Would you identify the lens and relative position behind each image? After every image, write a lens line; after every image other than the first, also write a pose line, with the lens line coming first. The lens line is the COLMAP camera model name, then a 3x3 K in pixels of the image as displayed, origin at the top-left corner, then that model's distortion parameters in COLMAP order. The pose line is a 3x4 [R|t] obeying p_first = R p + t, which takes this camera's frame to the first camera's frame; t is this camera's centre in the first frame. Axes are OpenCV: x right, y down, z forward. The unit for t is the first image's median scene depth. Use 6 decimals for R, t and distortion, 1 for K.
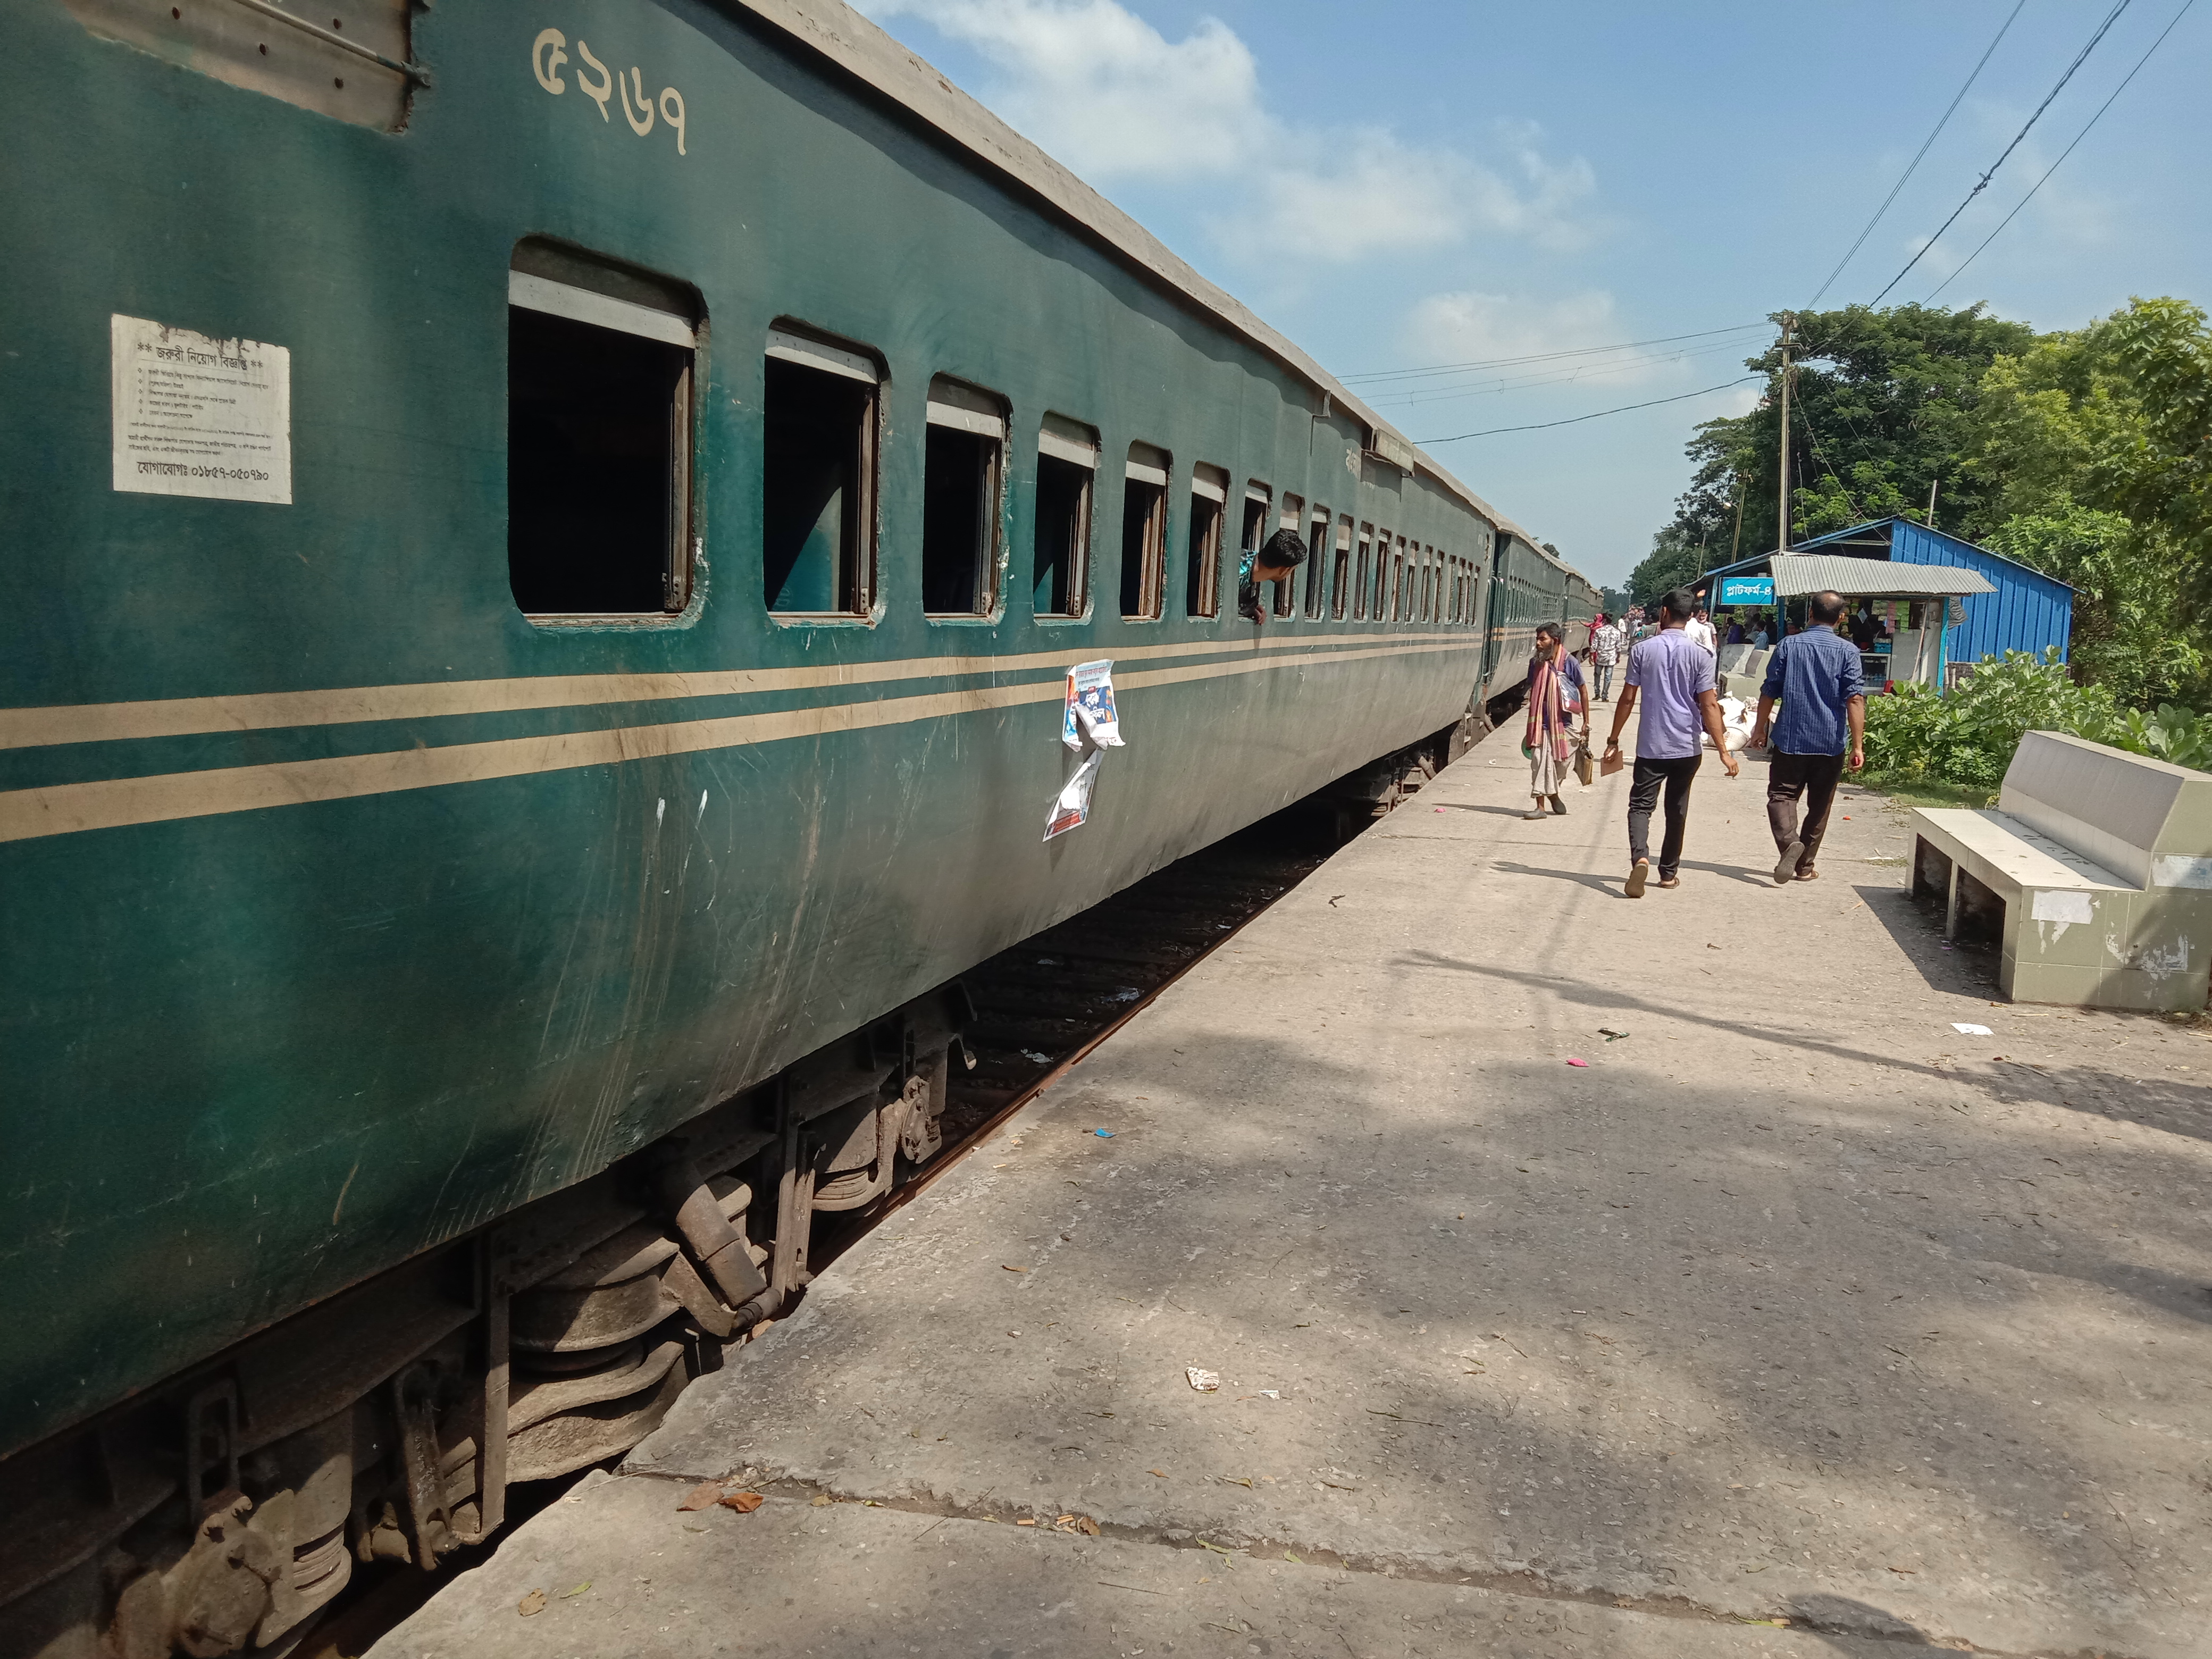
lens RADIAL K [[1831.8, 0, 1106.0], [0, 1831.8, 829.5], [0, 0, 1]] dist [0.042475, -0.003675]
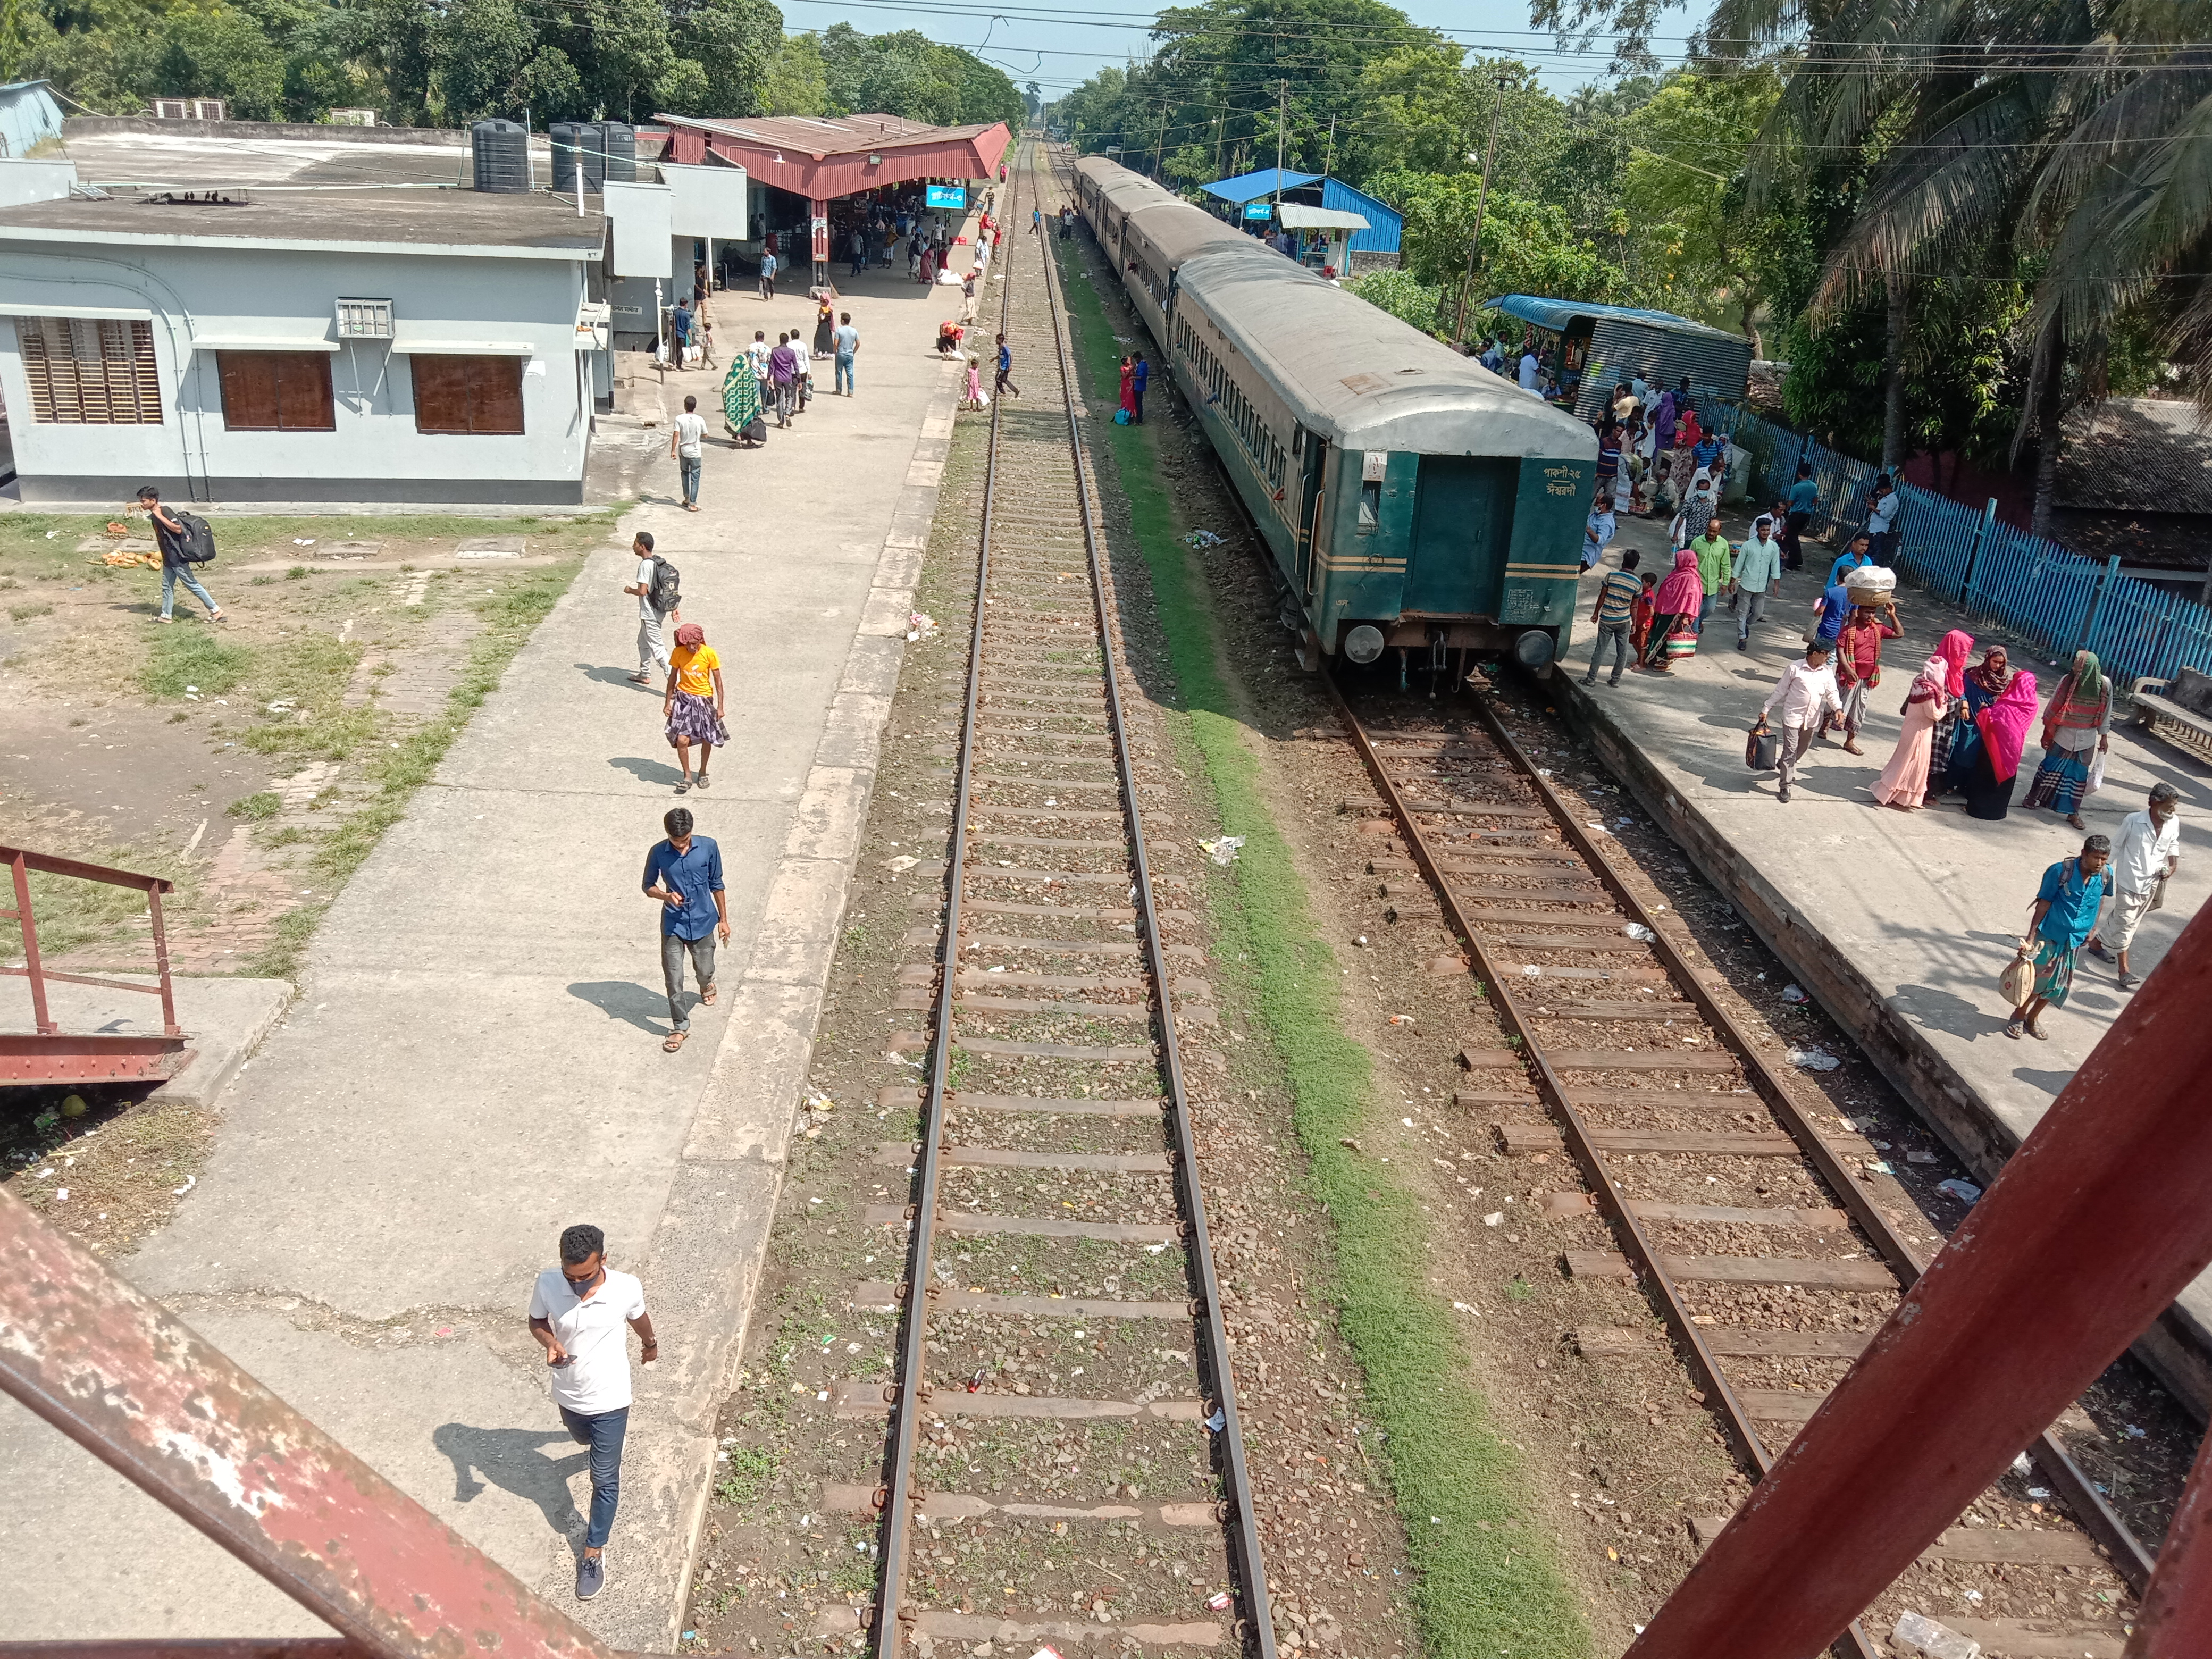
lens RADIAL K [[1831.8, 0, 1106.0], [0, 1831.8, 829.5], [0, 0, 1]] dist [0.042475, -0.003675]
pose [[0.949261, -0.099540, 0.298322, -0.337021], [0.019890, 0.965692, 0.258928, -0.005311], [-0.313861, -0.239856, 0.918673, -0.674485]]
